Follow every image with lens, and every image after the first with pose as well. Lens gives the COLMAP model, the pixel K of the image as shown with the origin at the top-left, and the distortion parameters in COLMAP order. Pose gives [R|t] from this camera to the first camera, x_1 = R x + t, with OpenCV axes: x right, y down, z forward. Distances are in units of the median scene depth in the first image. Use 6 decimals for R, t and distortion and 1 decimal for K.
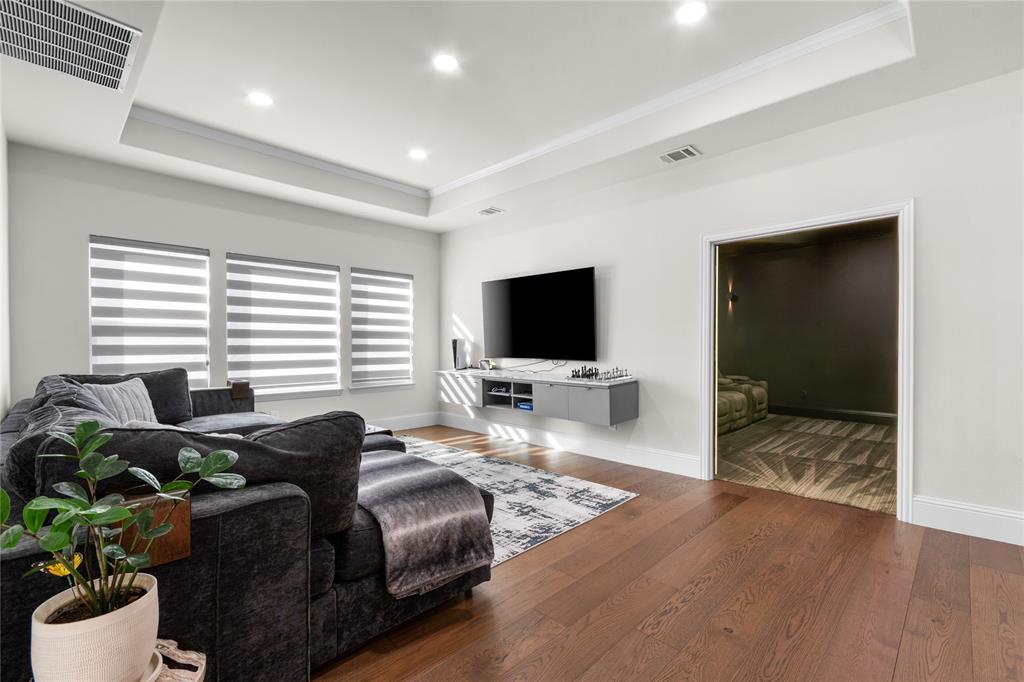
lens RADIAL K [[449.9, 0, 516.0], [0, 449.9, 344.3], [0, 0, 1]] dist [0.002930, 0.000051]
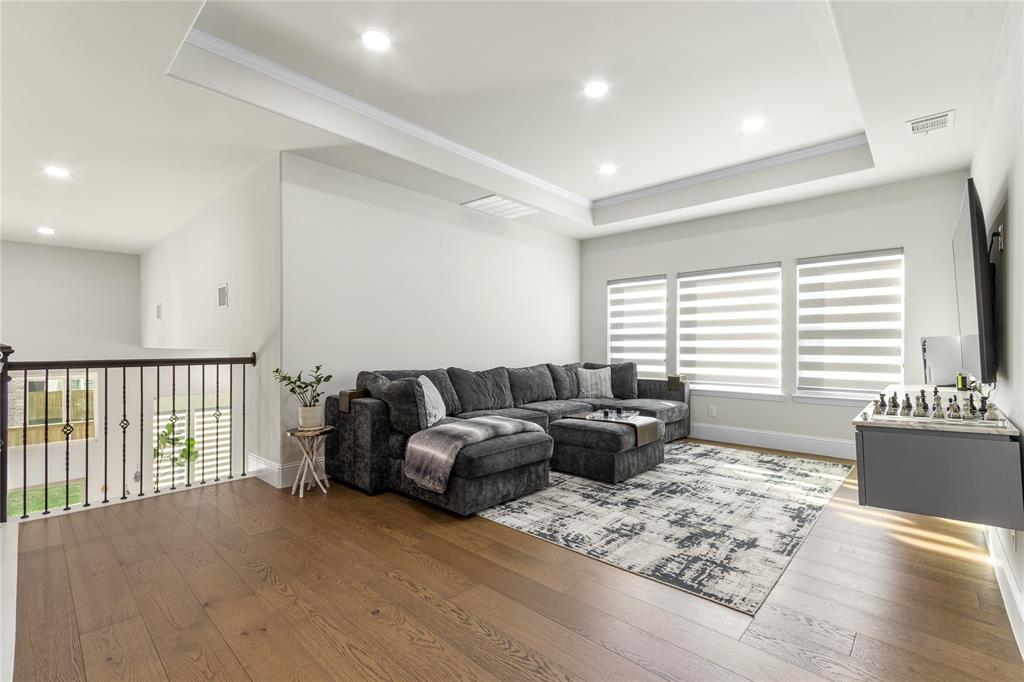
lens RADIAL K [[449.9, 0, 516.0], [0, 449.9, 344.3], [0, 0, 1]] dist [0.002930, 0.000051]
pose [[0.036728, -0.003761, -0.999318, 0.748658], [0.000871, 0.999993, -0.003731, -0.000627], [0.999325, -0.000733, 0.036731, 0.620863]]
